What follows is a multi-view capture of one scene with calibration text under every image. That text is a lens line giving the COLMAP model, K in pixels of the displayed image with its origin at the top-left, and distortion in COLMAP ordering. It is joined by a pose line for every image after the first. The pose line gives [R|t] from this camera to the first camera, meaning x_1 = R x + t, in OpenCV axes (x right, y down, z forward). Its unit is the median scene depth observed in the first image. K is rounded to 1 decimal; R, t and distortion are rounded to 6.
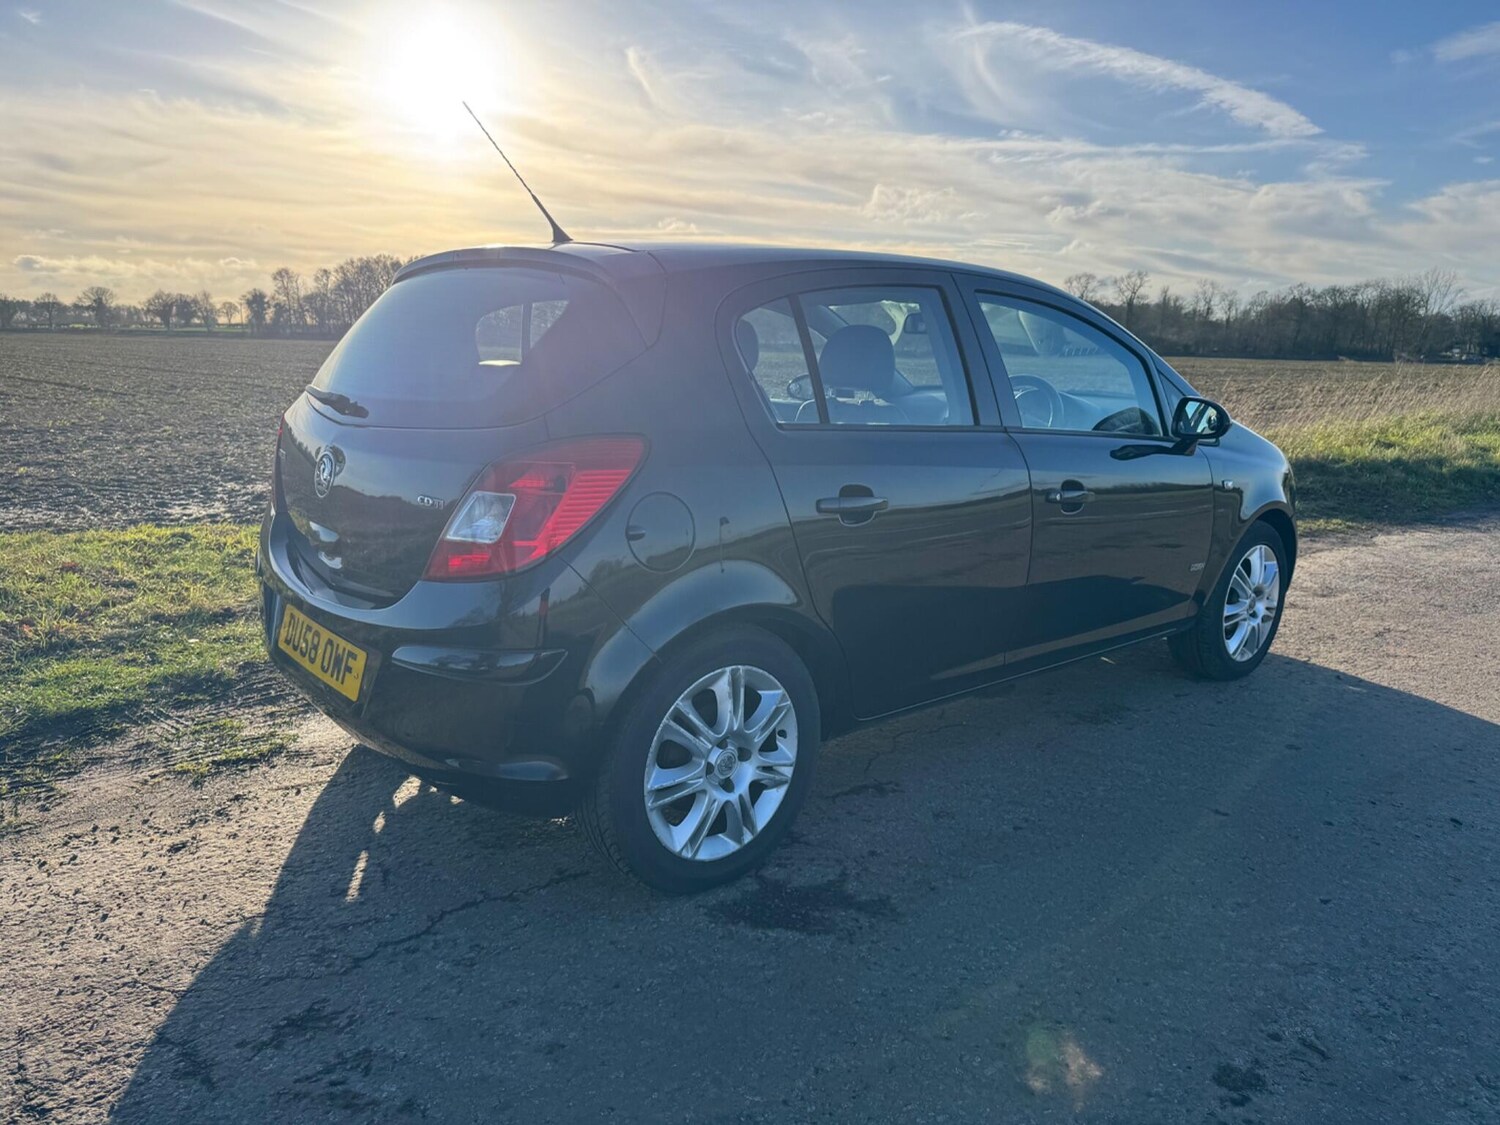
lens RADIAL K [[1058.5, 0, 753.8], [0, 1058.5, 521.2], [0, 0, 1]] dist [0.020989, -0.028173]
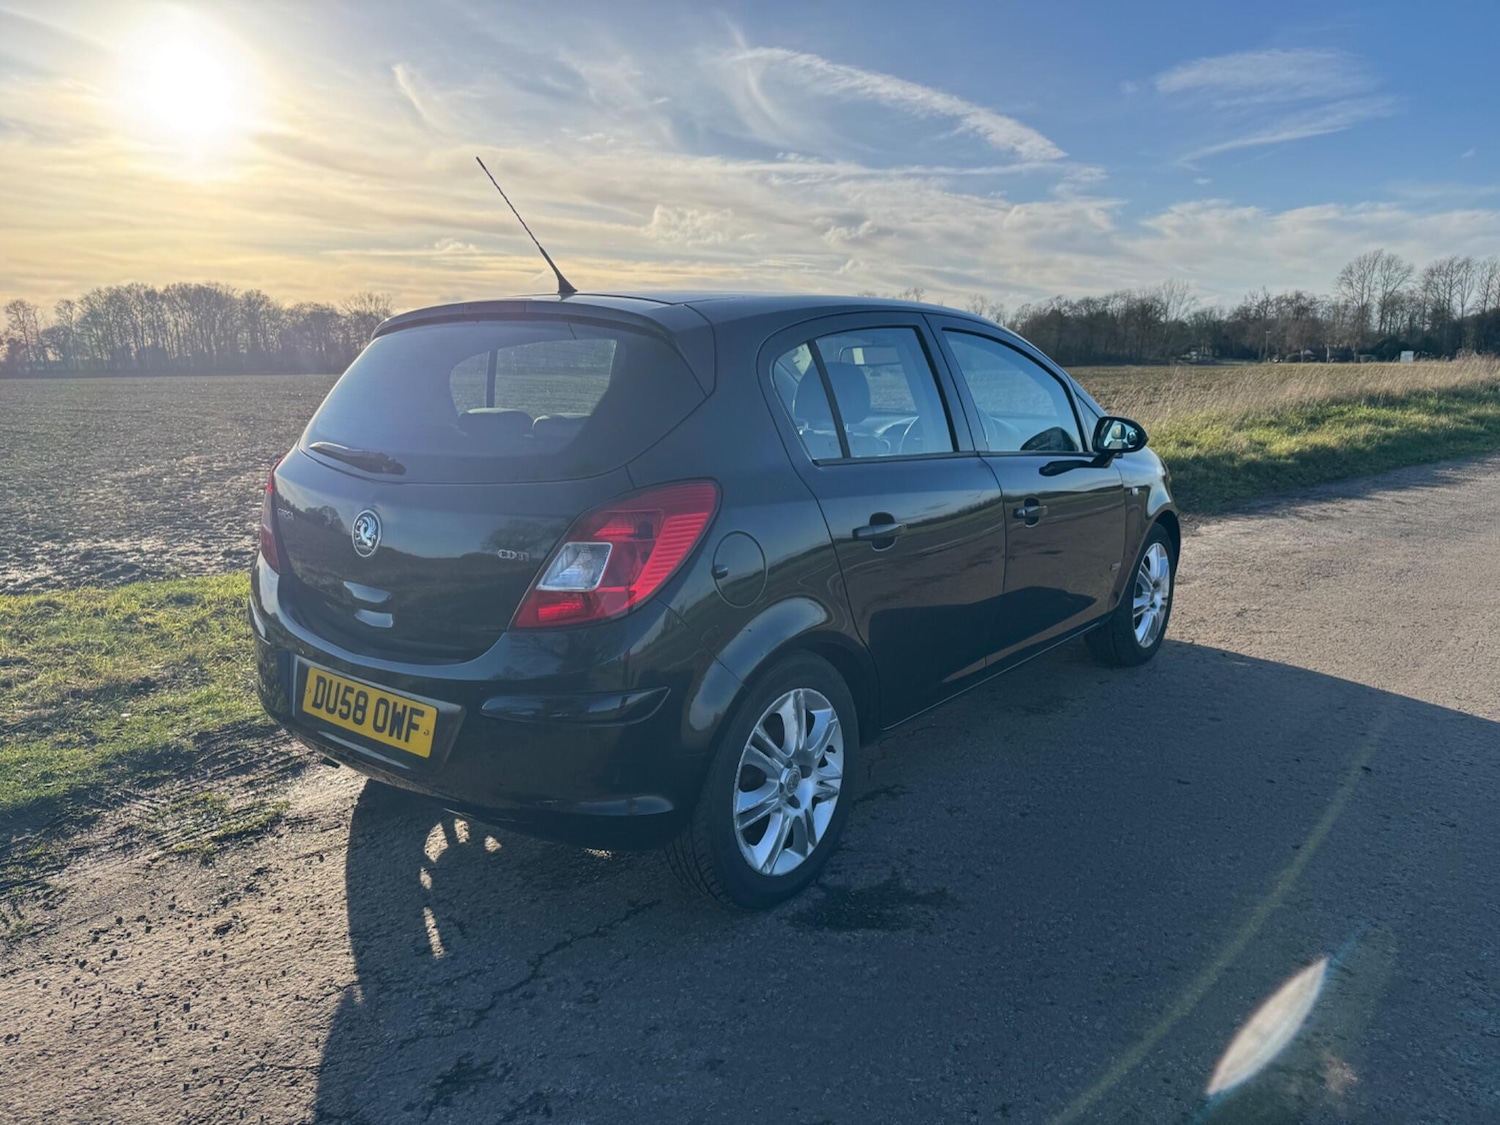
lens RADIAL K [[1058.5, 0, 753.8], [0, 1058.5, 521.2], [0, 0, 1]] dist [0.020989, -0.028173]
pose [[0.981227, -0.058081, 0.183902, -0.200049], [0.061334, 0.998045, -0.012042, -0.018084], [-0.182843, 0.023095, 0.982871, -0.038181]]
